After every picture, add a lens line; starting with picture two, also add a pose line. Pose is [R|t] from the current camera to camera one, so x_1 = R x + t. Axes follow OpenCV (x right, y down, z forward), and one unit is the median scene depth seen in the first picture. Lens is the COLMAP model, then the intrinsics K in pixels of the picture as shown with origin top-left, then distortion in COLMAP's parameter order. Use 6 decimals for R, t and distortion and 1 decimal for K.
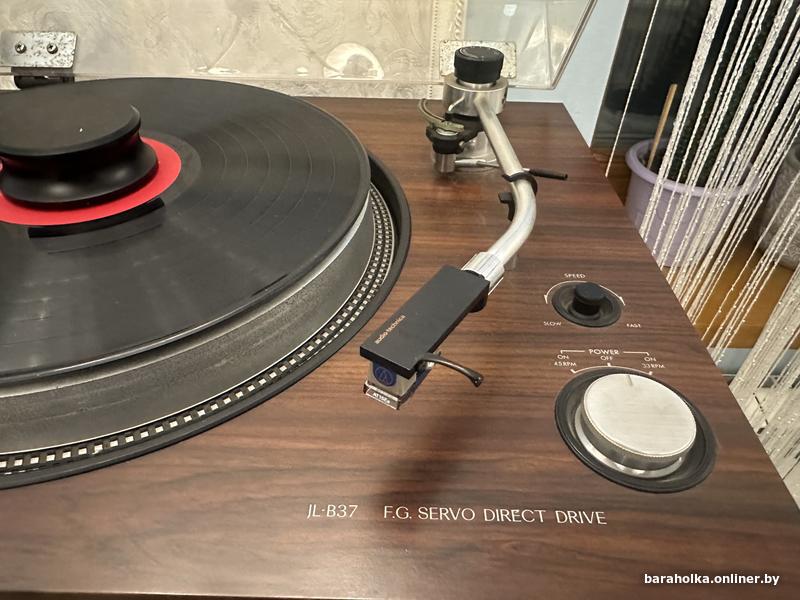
lens RADIAL K [[564.8, 0, 395.4], [0, 564.8, 301.1], [0, 0, 1]] dist [0.000270, -0.005030]
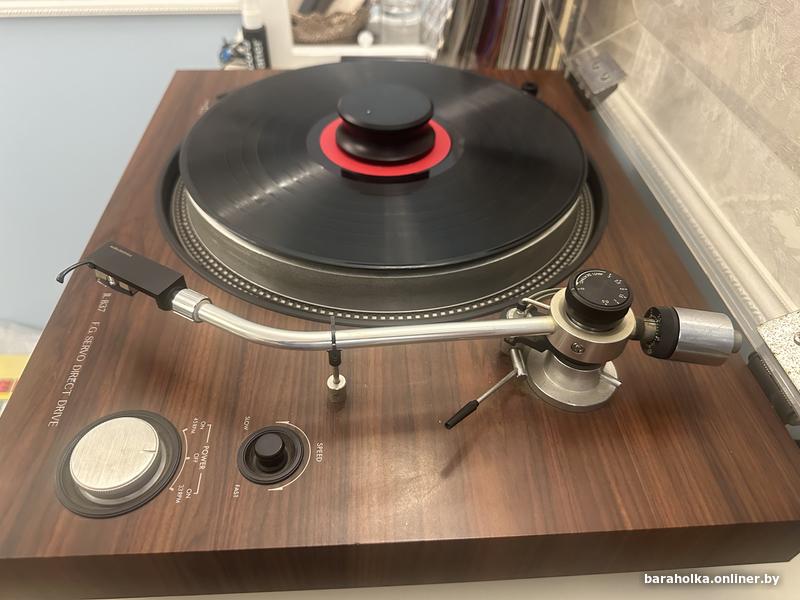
lens RADIAL K [[589.4, 0, 394.8], [0, 589.4, 297.6], [0, 0, 1]] dist [-0.017463, -0.011807]
pose [[0.083917, 0.684047, -0.724595, 1.075421], [-0.649149, 0.589220, 0.481068, -0.939064], [0.756018, 0.430000, 0.493494, 0.608962]]
